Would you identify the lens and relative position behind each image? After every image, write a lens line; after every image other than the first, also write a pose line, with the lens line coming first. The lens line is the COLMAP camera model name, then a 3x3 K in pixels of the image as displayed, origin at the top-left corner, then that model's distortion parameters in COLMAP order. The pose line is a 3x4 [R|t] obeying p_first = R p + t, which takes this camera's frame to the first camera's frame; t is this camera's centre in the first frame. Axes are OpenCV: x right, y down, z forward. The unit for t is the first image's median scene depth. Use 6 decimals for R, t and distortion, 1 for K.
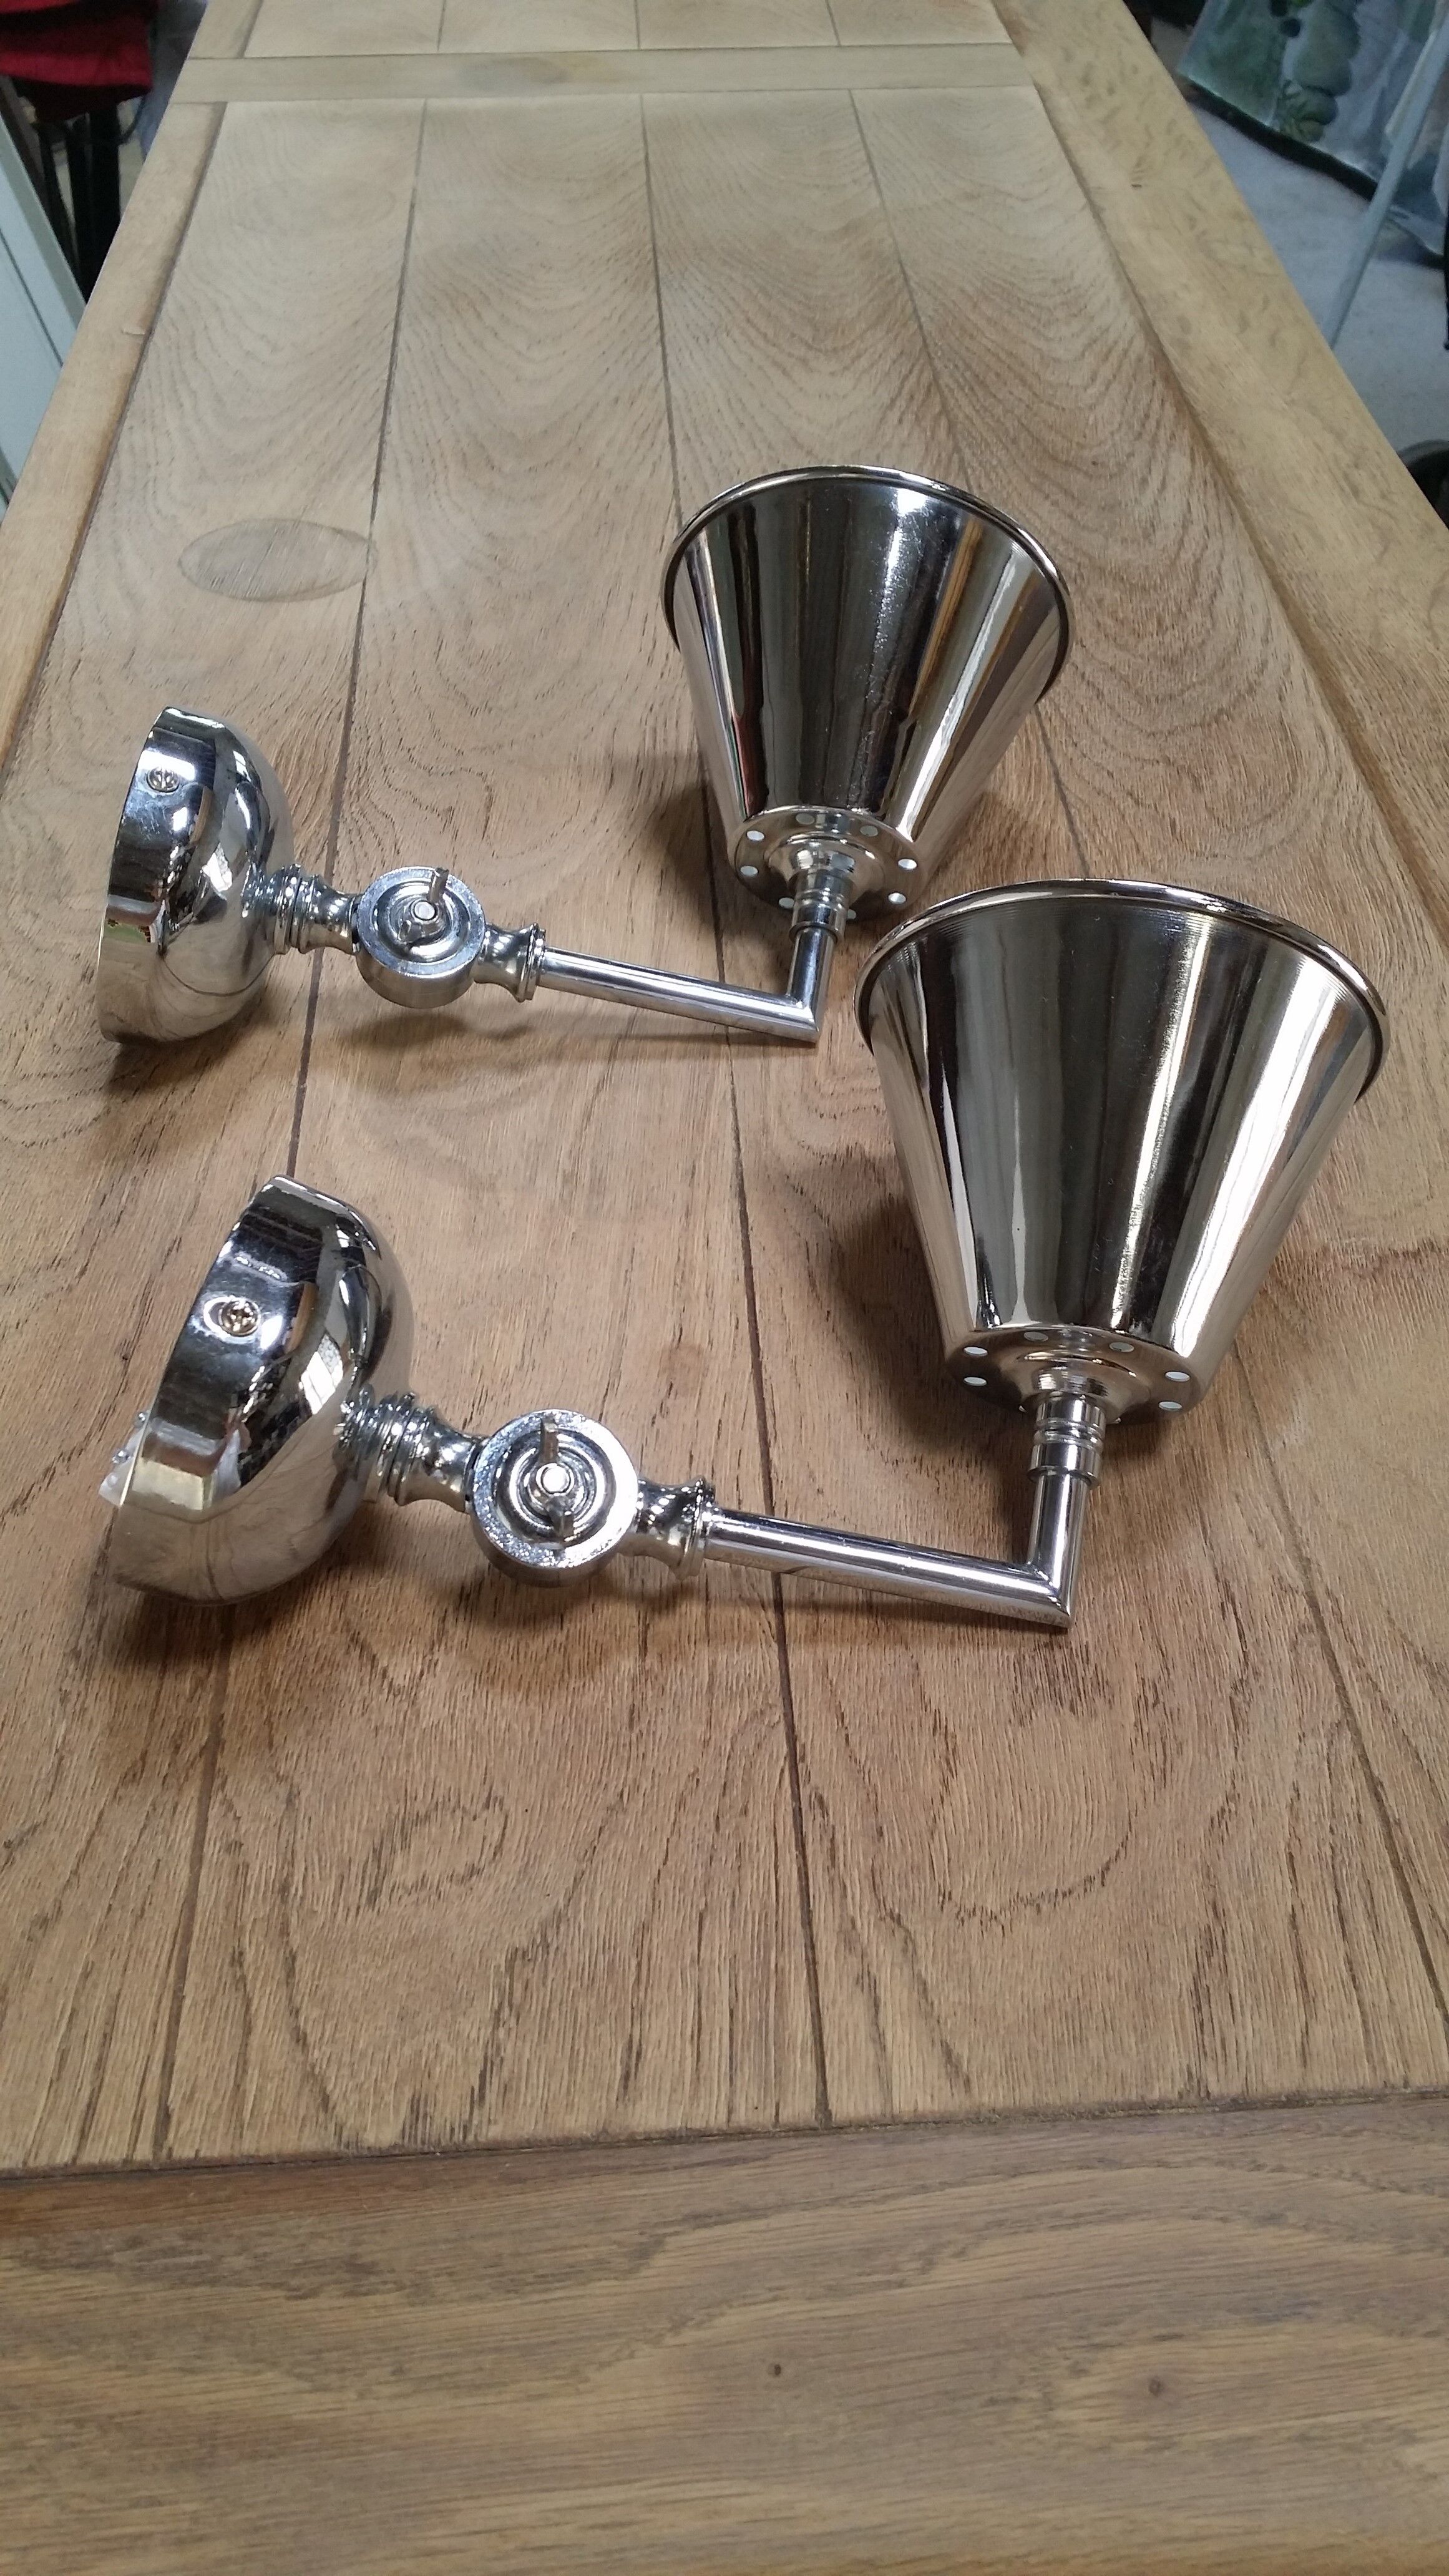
lens RADIAL K [[2376.5, 0, 774.0], [0, 2376.5, 1222.1], [0, 0, 1]] dist [0.121042, -0.268794]
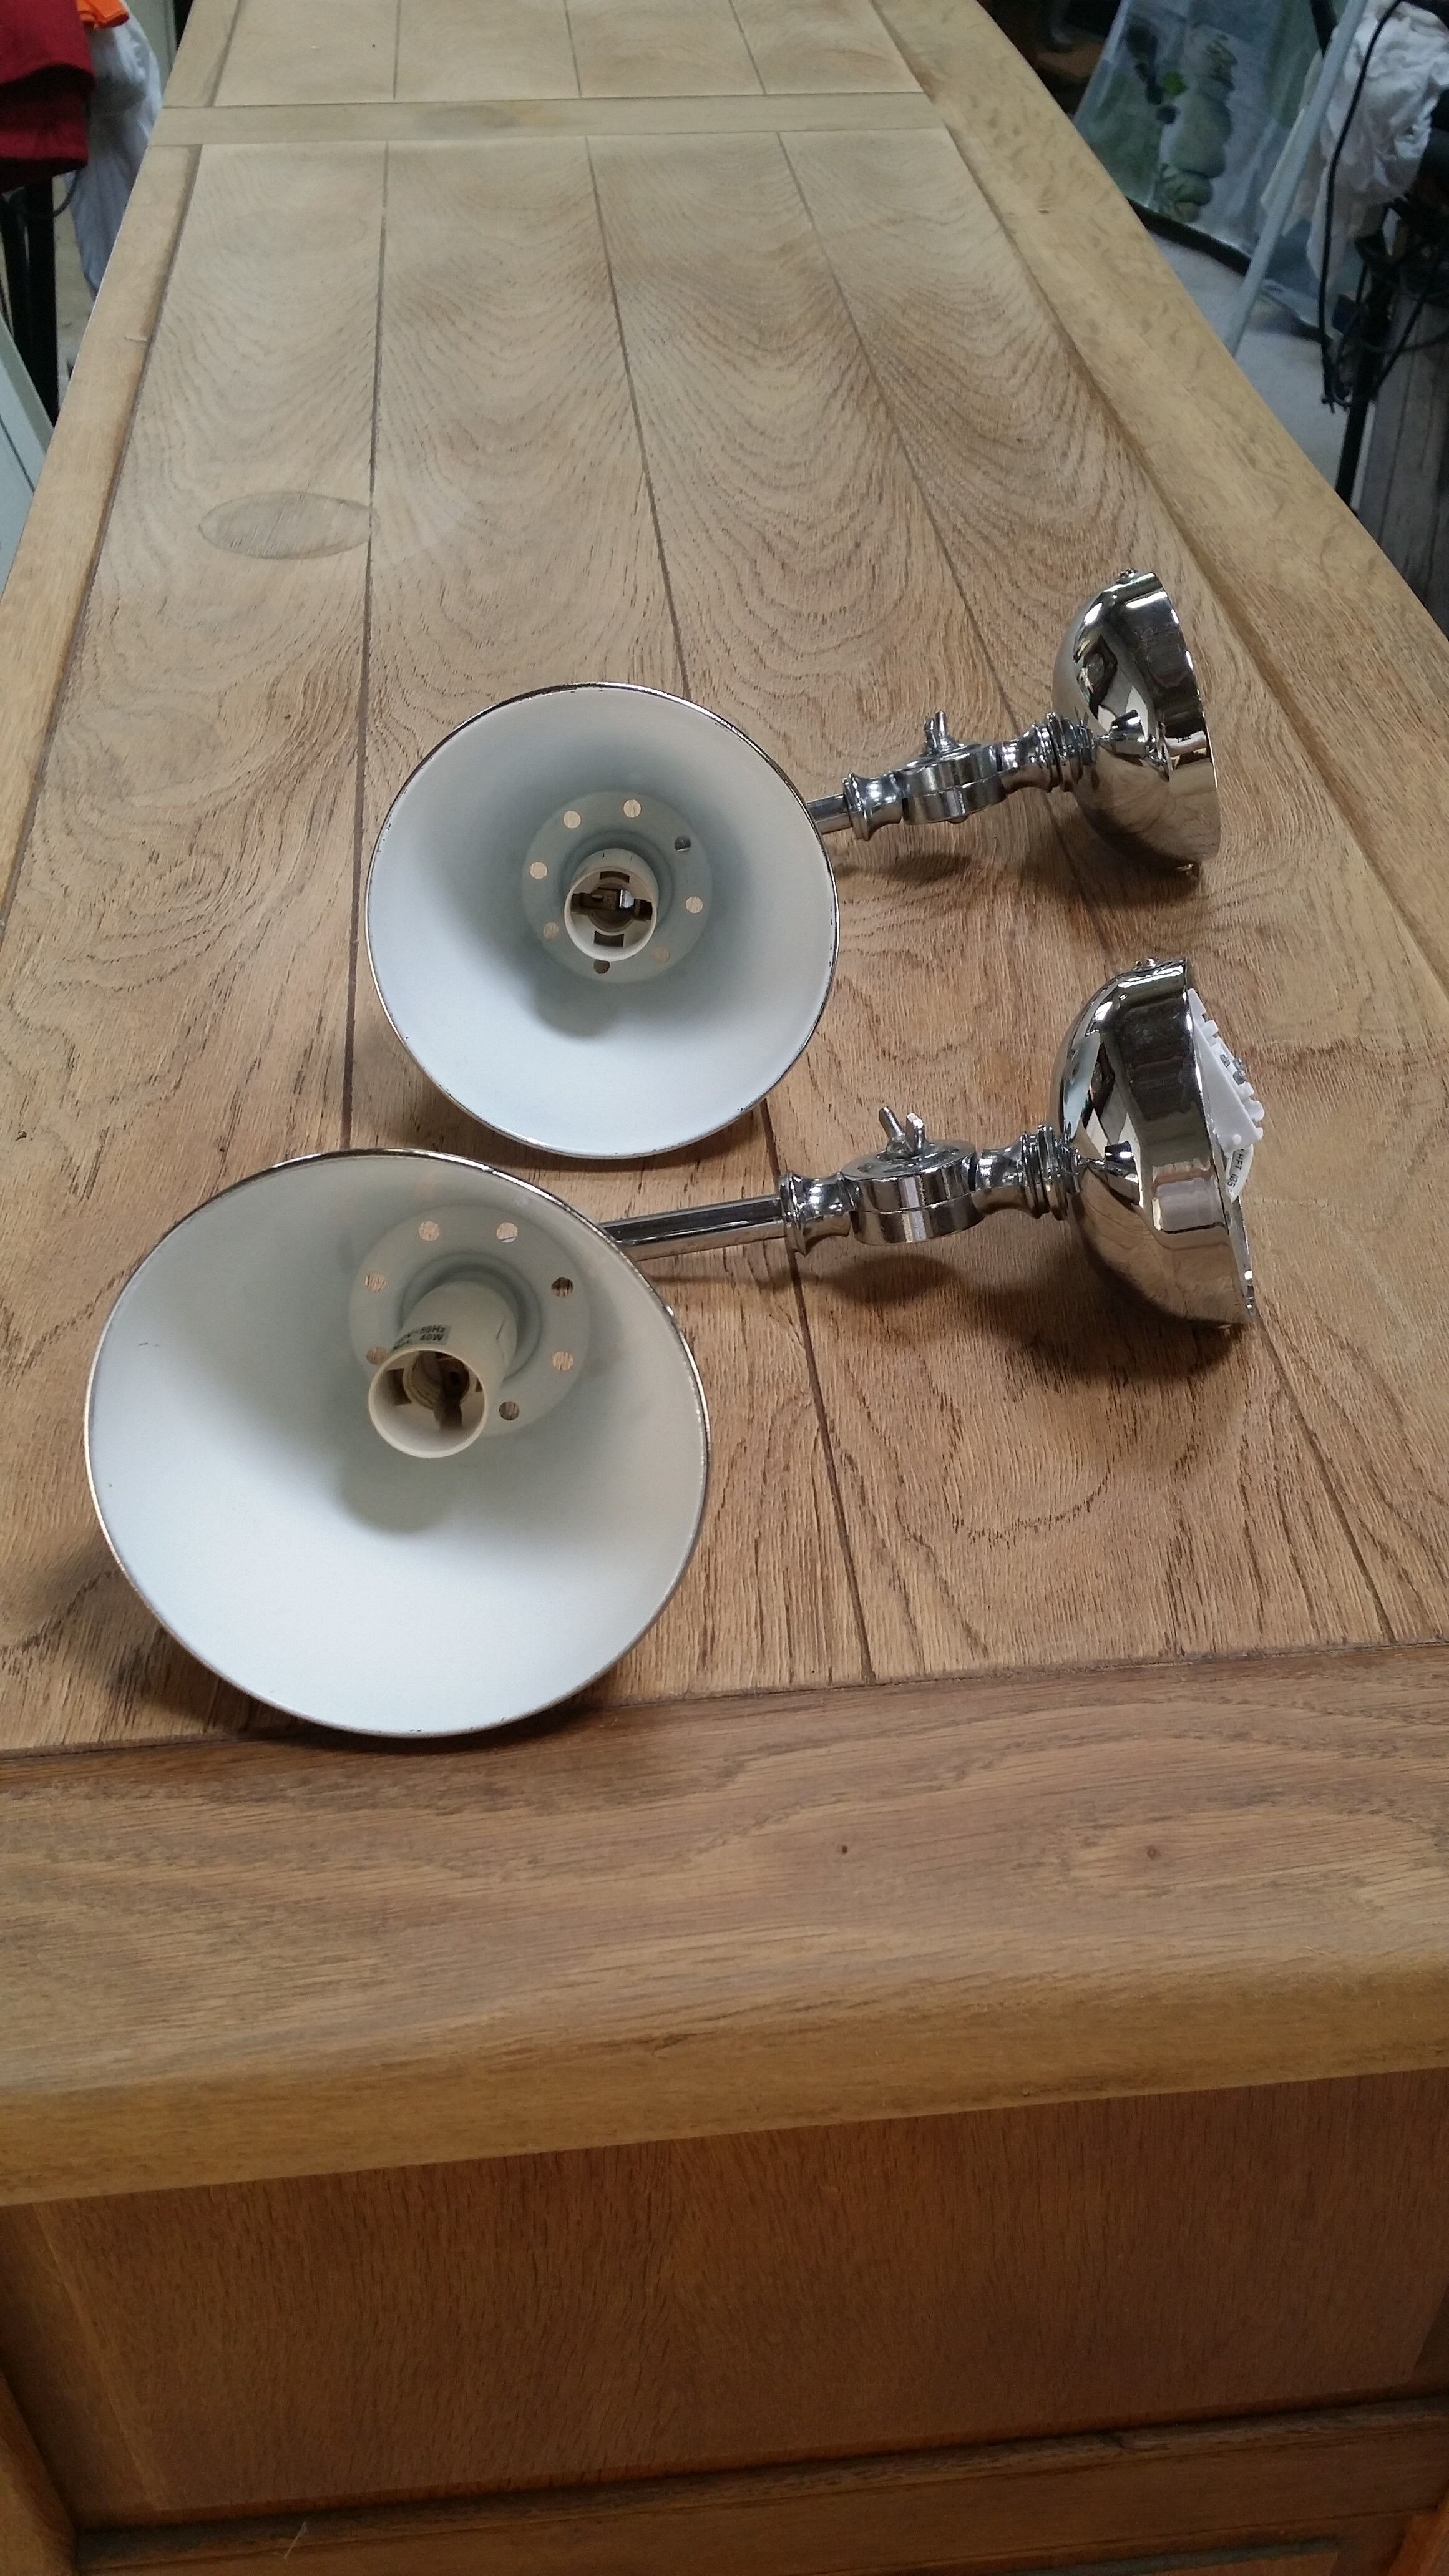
lens RADIAL K [[2376.5, 0, 774.0], [0, 2376.5, 1222.1], [0, 0, 1]] dist [0.121042, -0.268794]
pose [[0.998999, -0.020342, 0.039850, -0.039921], [0.021805, 0.999092, -0.036610, 0.105591], [-0.039069, 0.037442, 0.998535, -0.118168]]
